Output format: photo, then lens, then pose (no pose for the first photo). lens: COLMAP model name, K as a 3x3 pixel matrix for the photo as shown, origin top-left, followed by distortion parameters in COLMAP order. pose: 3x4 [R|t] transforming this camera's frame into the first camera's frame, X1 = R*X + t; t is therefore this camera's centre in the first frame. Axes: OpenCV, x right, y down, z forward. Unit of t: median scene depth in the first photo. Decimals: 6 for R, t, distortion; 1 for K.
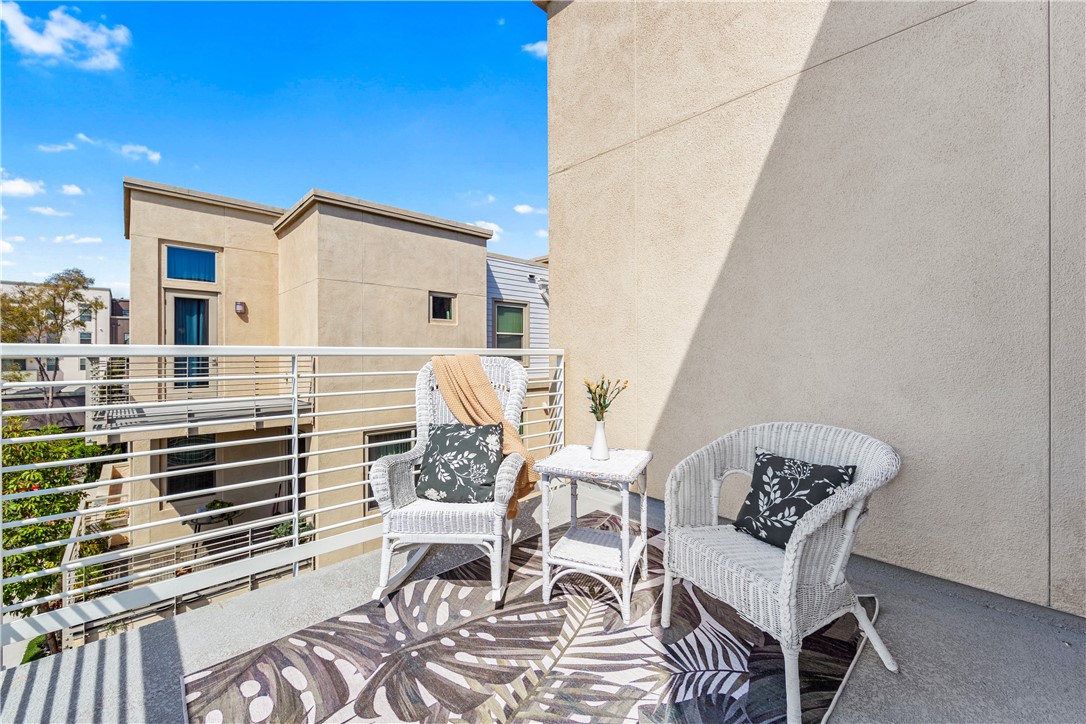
lens RADIAL K [[432.5, 0, 546.0], [0, 432.5, 338.2], [0, 0, 1]] dist [0.000521, 0.000197]
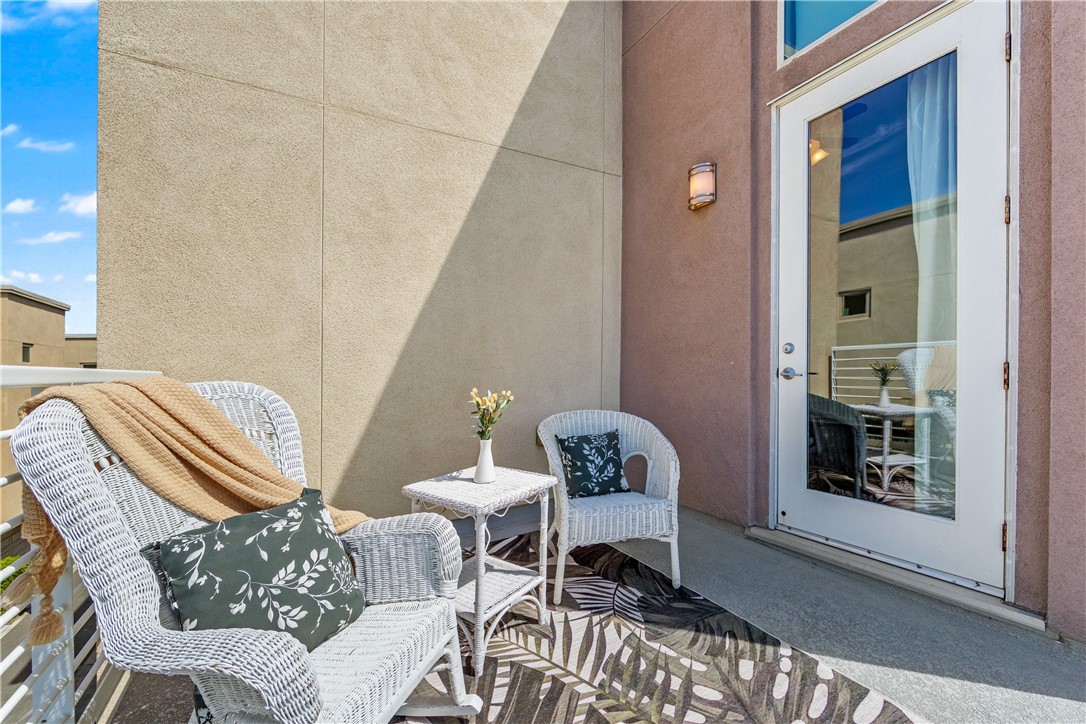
lens RADIAL K [[415.5, 0, 545.9], [0, 415.5, 367.0], [0, 0, 1]] dist [-0.001024, -0.000122]
pose [[0.260036, -0.012387, 0.965520, -0.746168], [0.005045, 0.999921, 0.011470, 0.032035], [-0.965586, 0.001888, 0.260078, 0.713793]]
